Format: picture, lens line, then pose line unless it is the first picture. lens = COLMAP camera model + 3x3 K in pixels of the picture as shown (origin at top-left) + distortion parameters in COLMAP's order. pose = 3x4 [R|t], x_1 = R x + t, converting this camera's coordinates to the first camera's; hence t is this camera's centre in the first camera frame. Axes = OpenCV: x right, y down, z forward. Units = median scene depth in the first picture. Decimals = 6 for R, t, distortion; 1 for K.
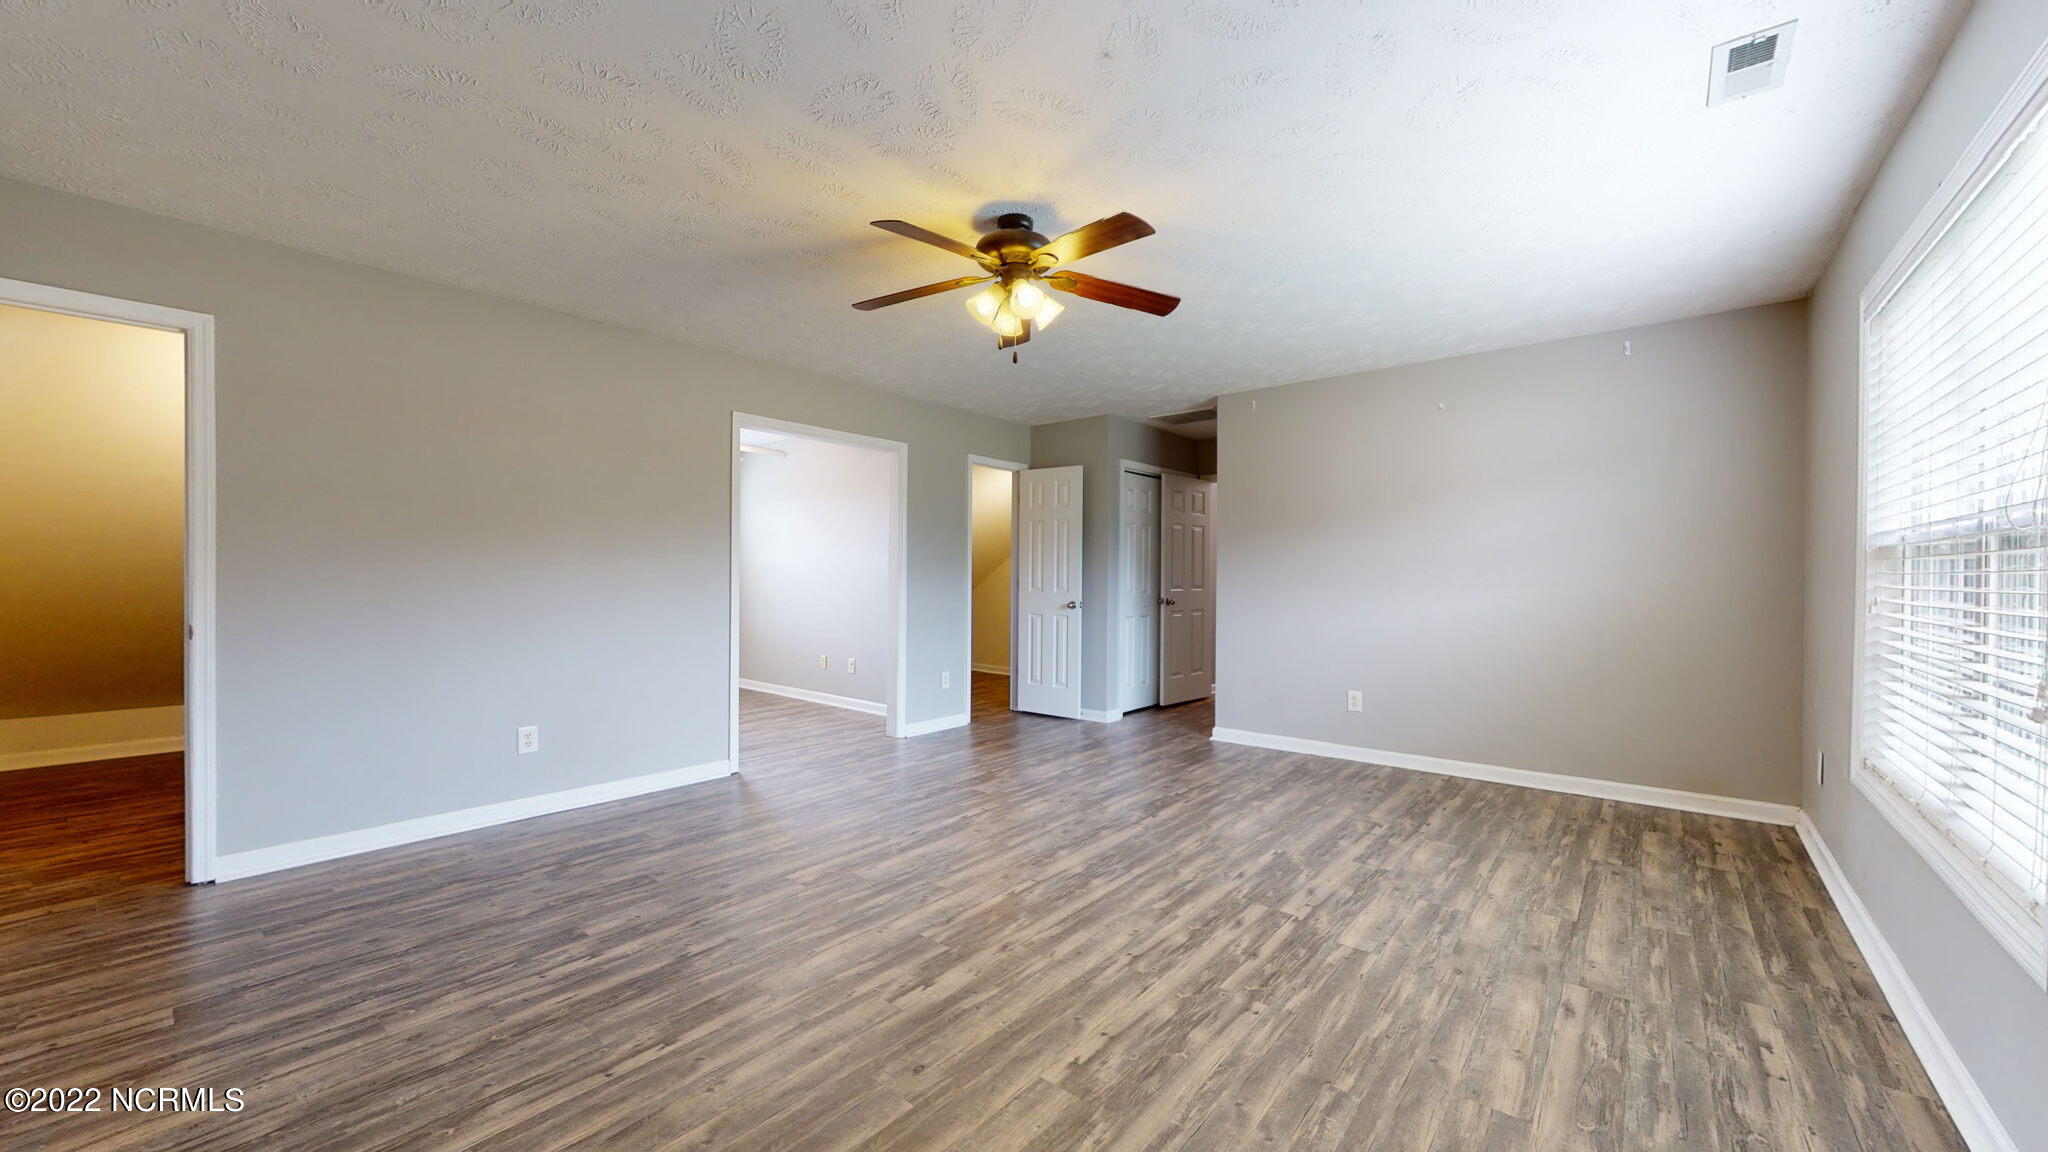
lens RADIAL K [[757.0, 0, 1017.1], [0, 757.0, 574.0], [0, 0, 1]] dist [0.004119, -0.000760]
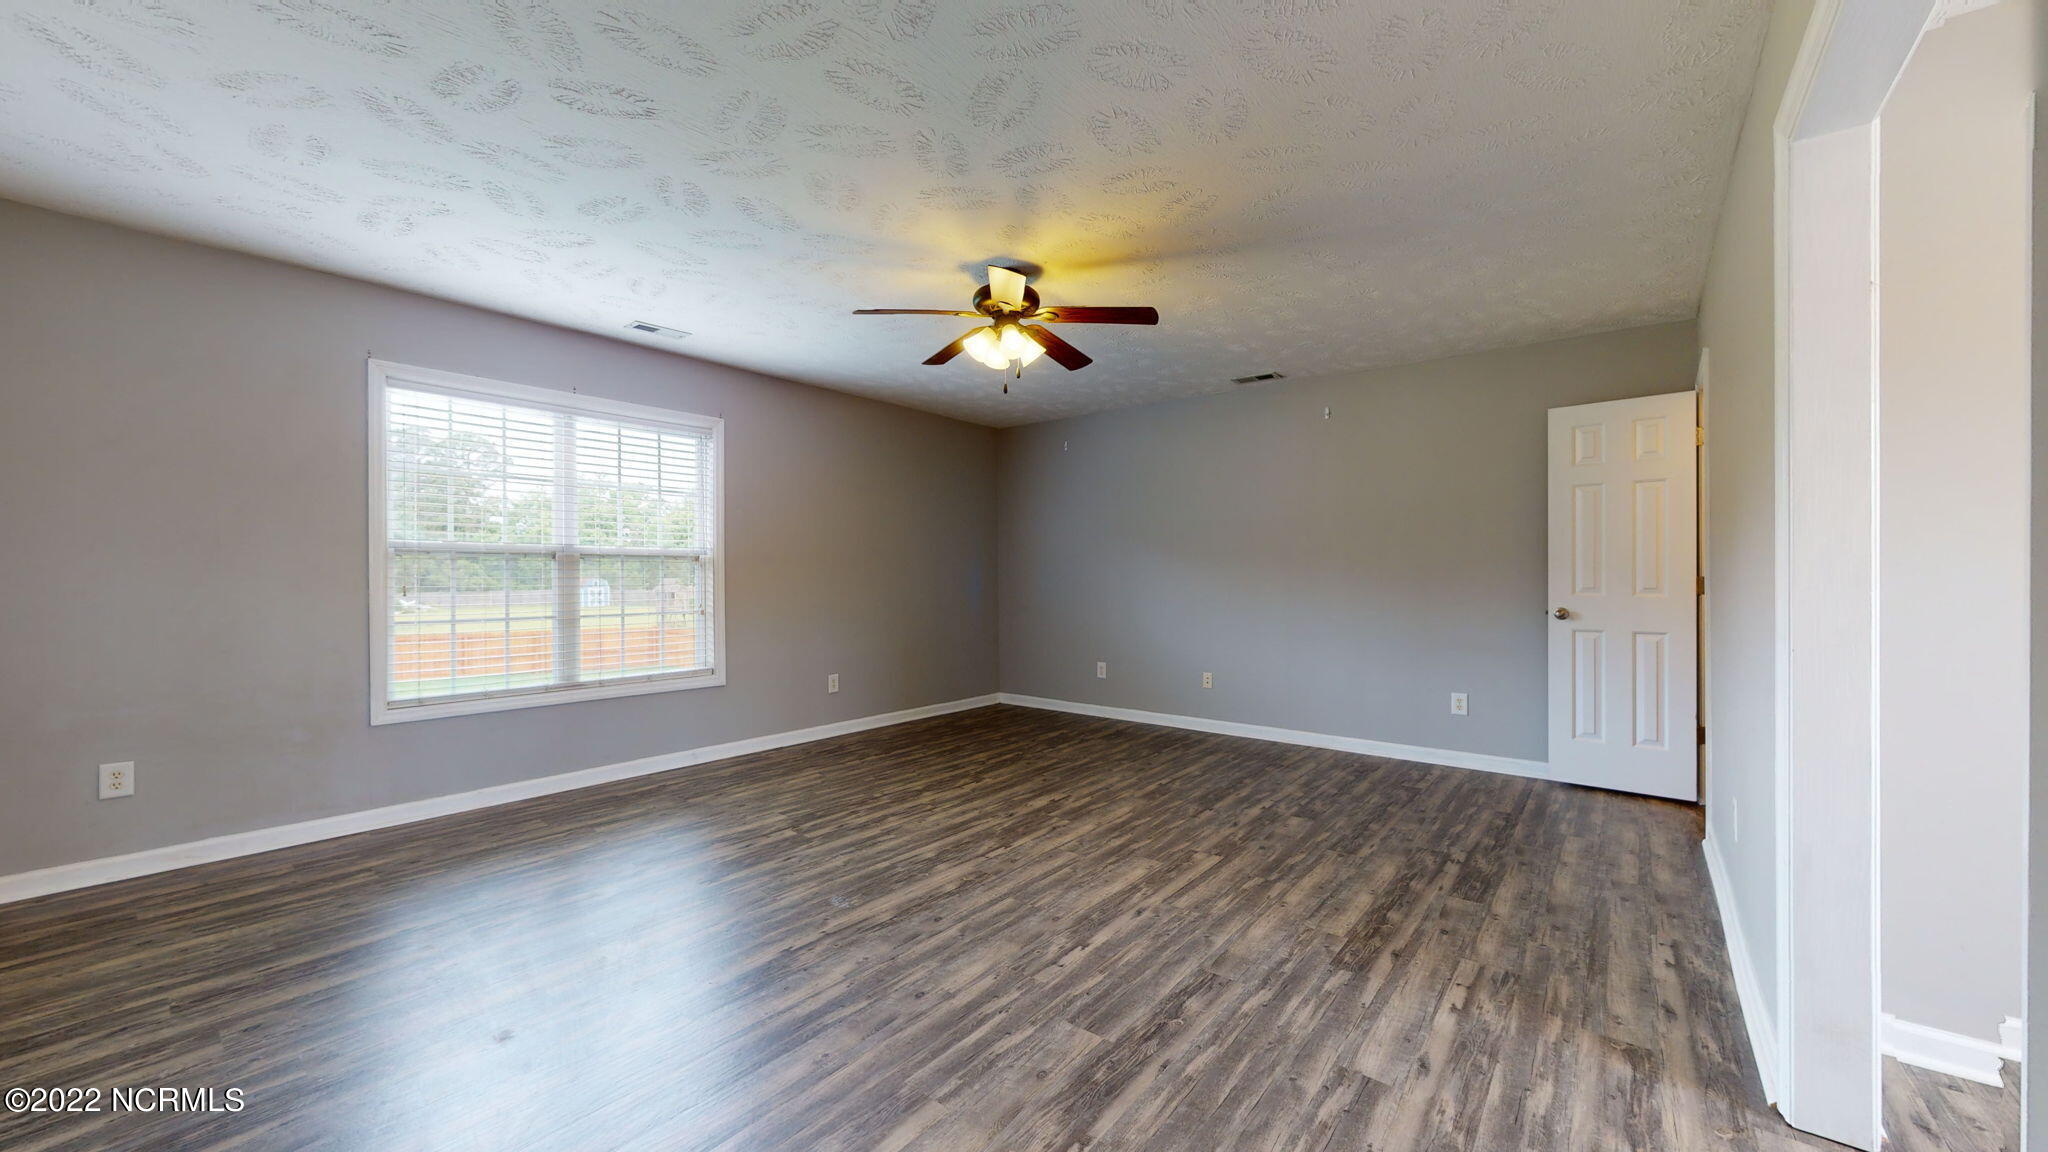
lens RADIAL K [[757.0, 0, 1022.5], [0, 757.0, 574.4], [0, 0, 1]] dist [0.004119, -0.000760]
pose [[-0.999699, -0.002579, -0.024378, -0.000801], [-0.002540, 0.999995, -0.001655, 0.008386], [0.024382, -0.001593, -0.999701, 2.298359]]
